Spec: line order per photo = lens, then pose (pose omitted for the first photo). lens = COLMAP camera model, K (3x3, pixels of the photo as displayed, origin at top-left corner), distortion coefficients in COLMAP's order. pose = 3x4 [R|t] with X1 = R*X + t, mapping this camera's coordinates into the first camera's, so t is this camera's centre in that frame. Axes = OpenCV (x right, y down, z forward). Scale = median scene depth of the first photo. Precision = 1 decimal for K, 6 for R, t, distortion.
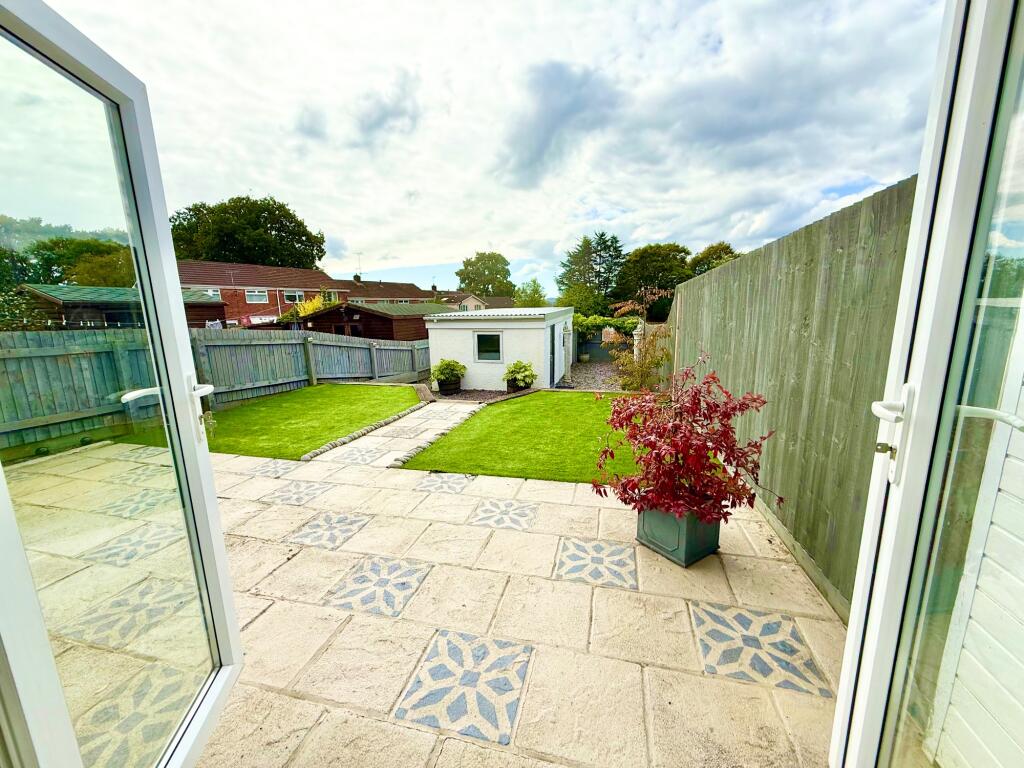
lens RADIAL K [[406.1, 0, 507.4], [0, 406.1, 387.0], [0, 0, 1]] dist [-0.001022, -0.000068]
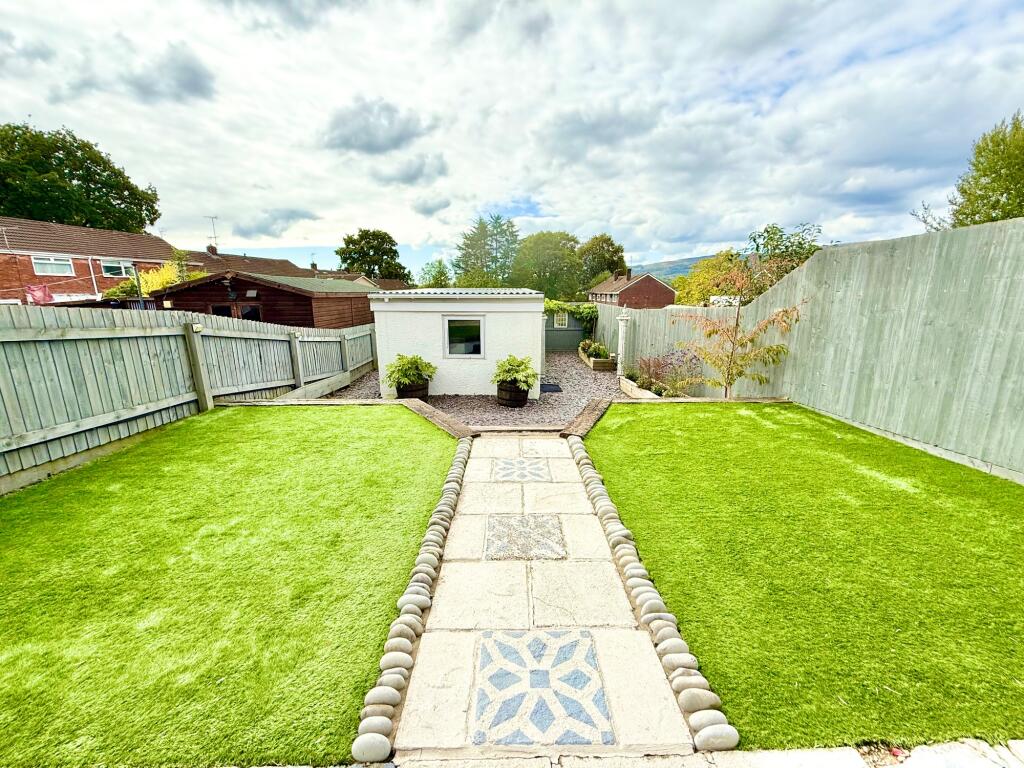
lens RADIAL K [[406.1, 0, 508.9], [0, 406.1, 386.5], [0, 0, 1]] dist [-0.001022, -0.000068]
pose [[0.959262, -0.043478, 0.279154, -0.468209], [0.034775, 0.998745, 0.036056, -0.084098], [-0.280371, -0.024880, 0.959569, 0.698134]]
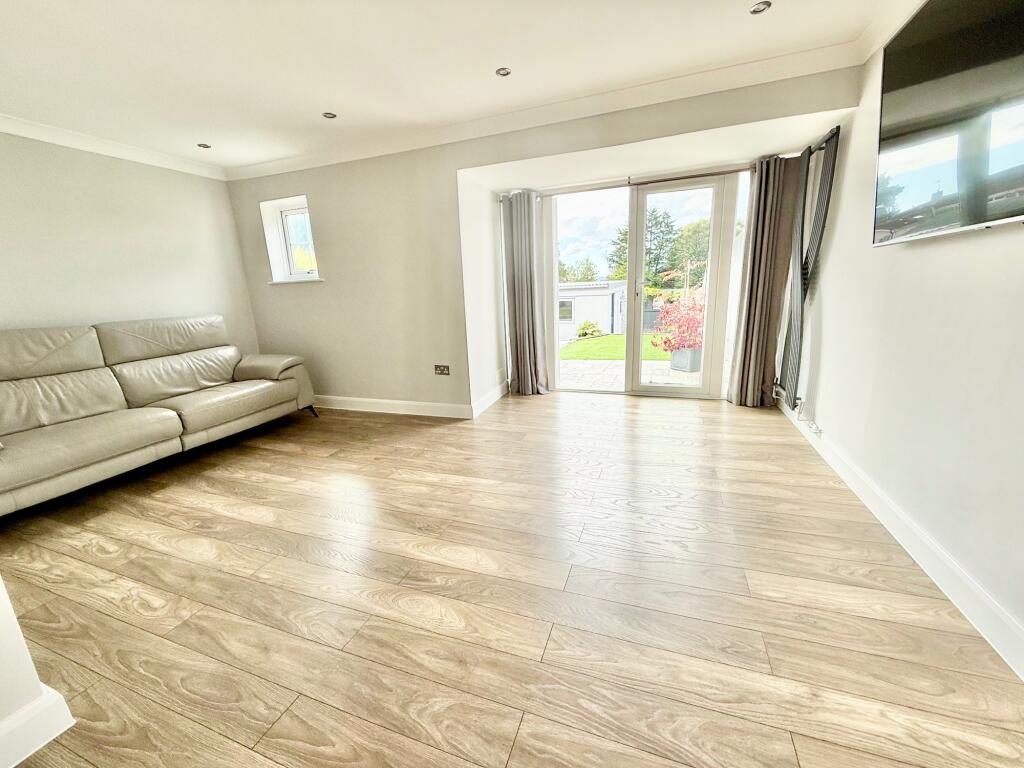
lens RADIAL K [[406.1, 0, 508.7], [0, 406.1, 386.4], [0, 0, 1]] dist [-0.001022, -0.000068]
pose [[0.994219, 0.004283, -0.107290, -0.204915], [0.000403, 0.999048, 0.043620, 0.225029], [0.107375, -0.043411, 0.993270, -0.834776]]
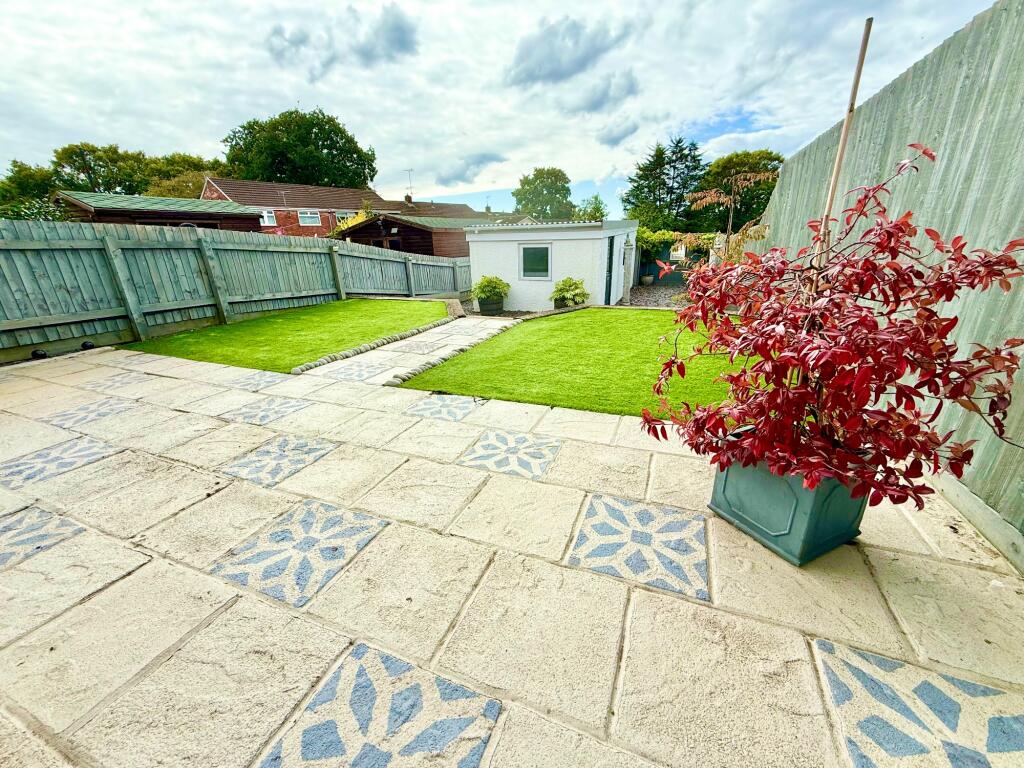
lens RADIAL K [[406.1, 0, 506.9], [0, 406.1, 385.9], [0, 0, 1]] dist [-0.001022, -0.000068]
pose [[0.990505, 0.040601, -0.131341, 0.049957], [-0.018374, 0.985919, 0.166209, 0.055903], [0.136240, -0.162218, 0.977304, 0.225195]]
